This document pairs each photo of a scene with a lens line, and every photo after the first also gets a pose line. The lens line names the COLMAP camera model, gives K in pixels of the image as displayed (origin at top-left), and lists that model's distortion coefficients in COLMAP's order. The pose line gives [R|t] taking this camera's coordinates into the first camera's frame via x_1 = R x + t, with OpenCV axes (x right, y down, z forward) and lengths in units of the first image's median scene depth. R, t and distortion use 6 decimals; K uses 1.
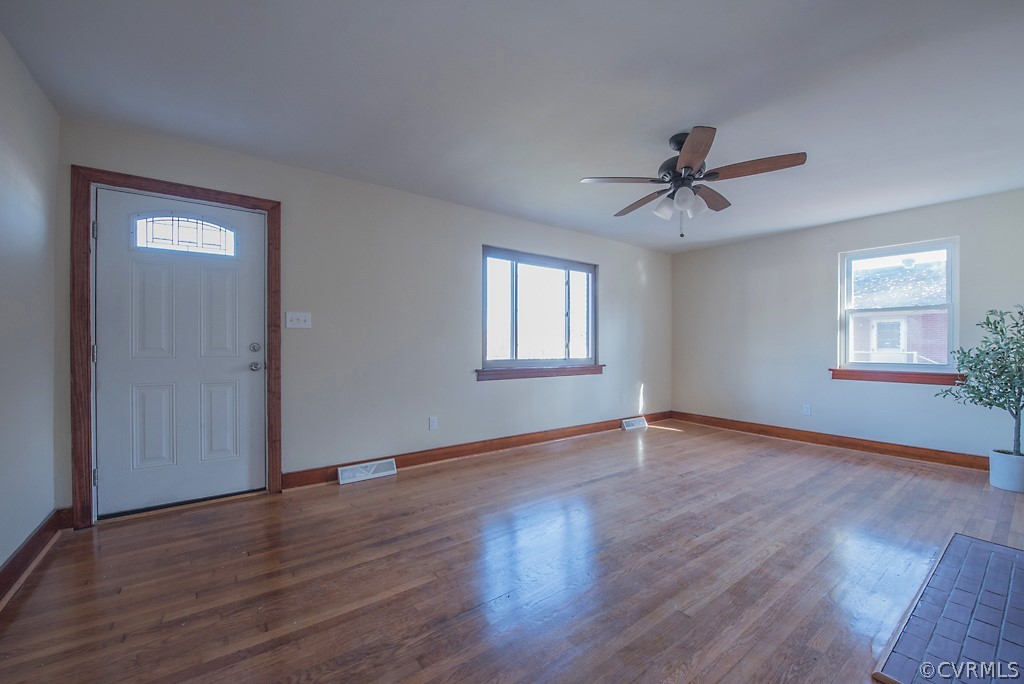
lens RADIAL K [[408.2, 0, 510.6], [0, 408.2, 345.6], [0, 0, 1]] dist [-0.012656, -0.002228]
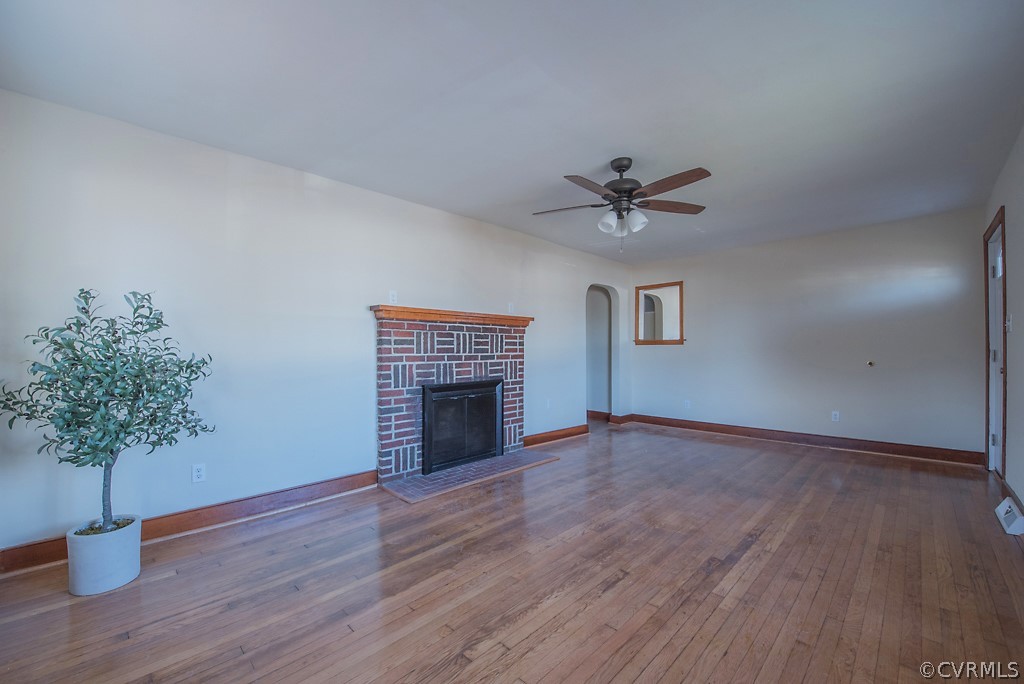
lens RADIAL K [[408.2, 0, 512.2], [0, 408.2, 345.3], [0, 0, 1]] dist [-0.012656, -0.002228]
pose [[-0.988098, -0.002248, -0.153811, 0.706527], [-0.001489, 0.999986, -0.005051, -0.006308], [0.153820, -0.004761, -0.988087, 1.635214]]
